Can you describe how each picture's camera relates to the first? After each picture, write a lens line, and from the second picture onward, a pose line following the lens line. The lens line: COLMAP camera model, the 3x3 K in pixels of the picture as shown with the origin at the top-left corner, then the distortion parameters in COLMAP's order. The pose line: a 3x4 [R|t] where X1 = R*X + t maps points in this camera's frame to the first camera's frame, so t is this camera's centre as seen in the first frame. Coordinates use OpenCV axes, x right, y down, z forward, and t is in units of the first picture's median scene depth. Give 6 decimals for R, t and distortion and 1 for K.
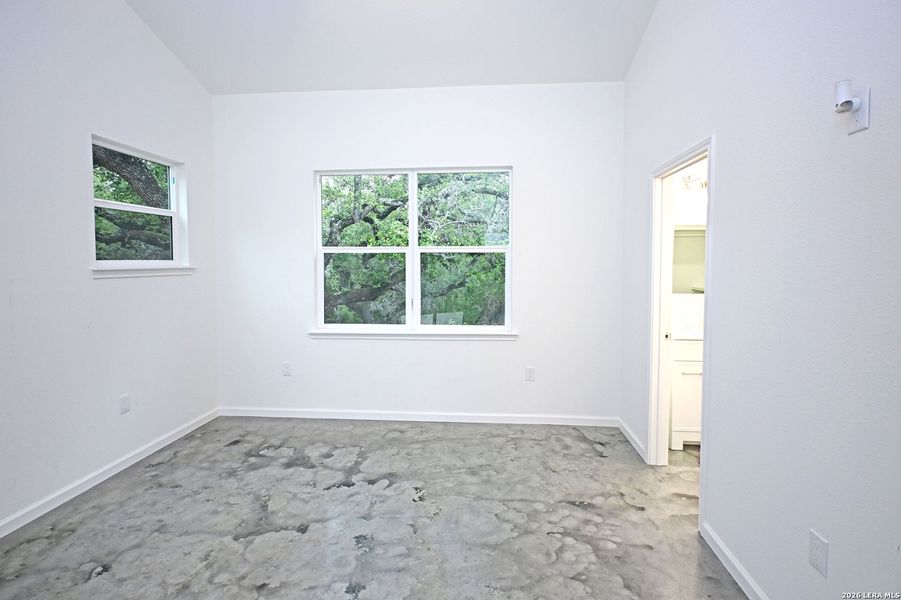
lens RADIAL K [[434.0, 0, 456.5], [0, 434.0, 292.0], [0, 0, 1]] dist [-0.000429, -0.000016]
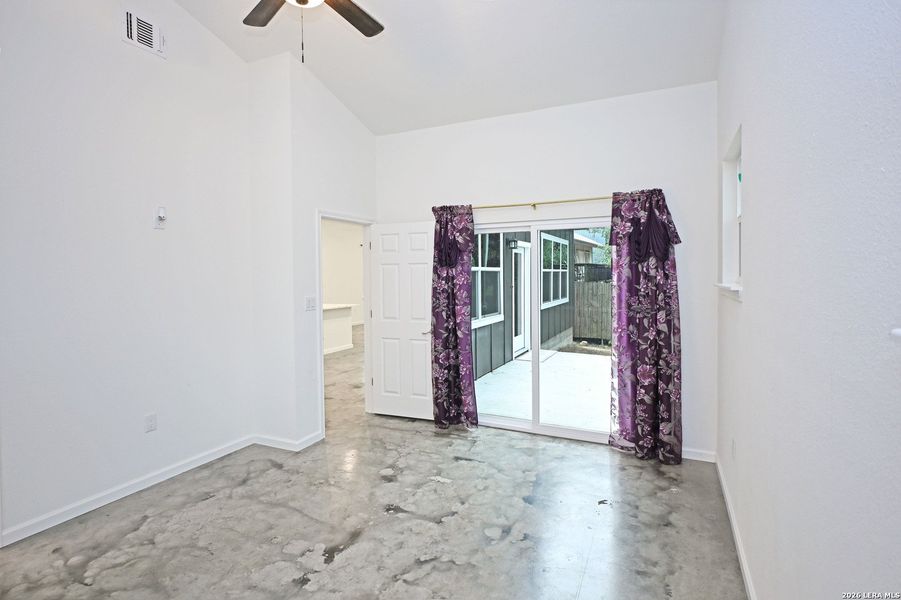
lens RADIAL K [[434.0, 0, 448.2], [0, 434.0, 297.0], [0, 0, 1]] dist [-0.000429, -0.000016]
pose [[-0.927007, -0.007334, 0.374973, -0.708318], [0.037693, 0.992925, 0.112606, -0.099261], [-0.373145, 0.118520, -0.920171, 1.285353]]
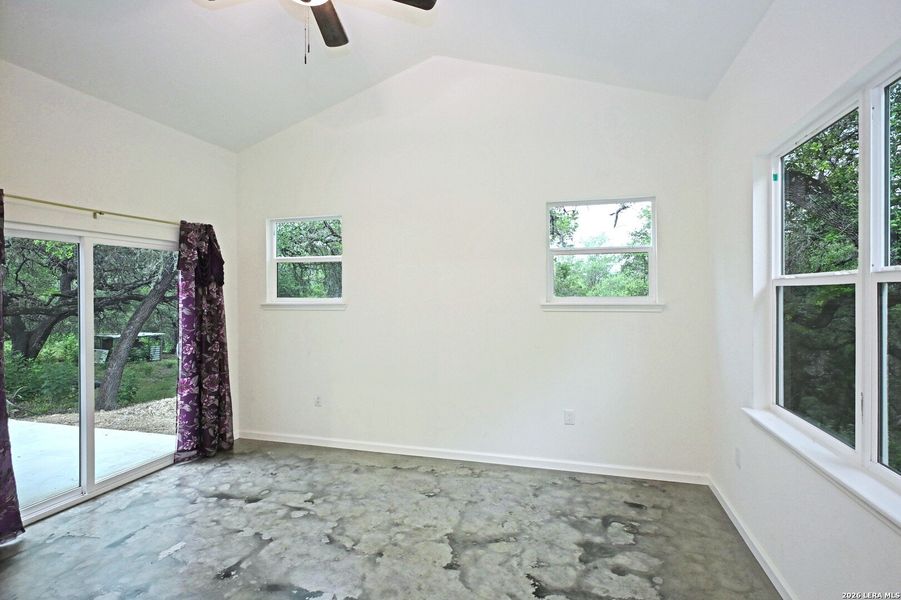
lens RADIAL K [[470.4, 0, 449.8], [0, 470.4, 299.2], [0, 0, 1]] dist [0.004105, 0.000440]
pose [[-0.210372, 0.017252, -0.977469, 0.613743], [-0.057686, 0.997883, 0.030027, -0.089007], [0.975918, 0.062703, -0.208931, 1.042722]]
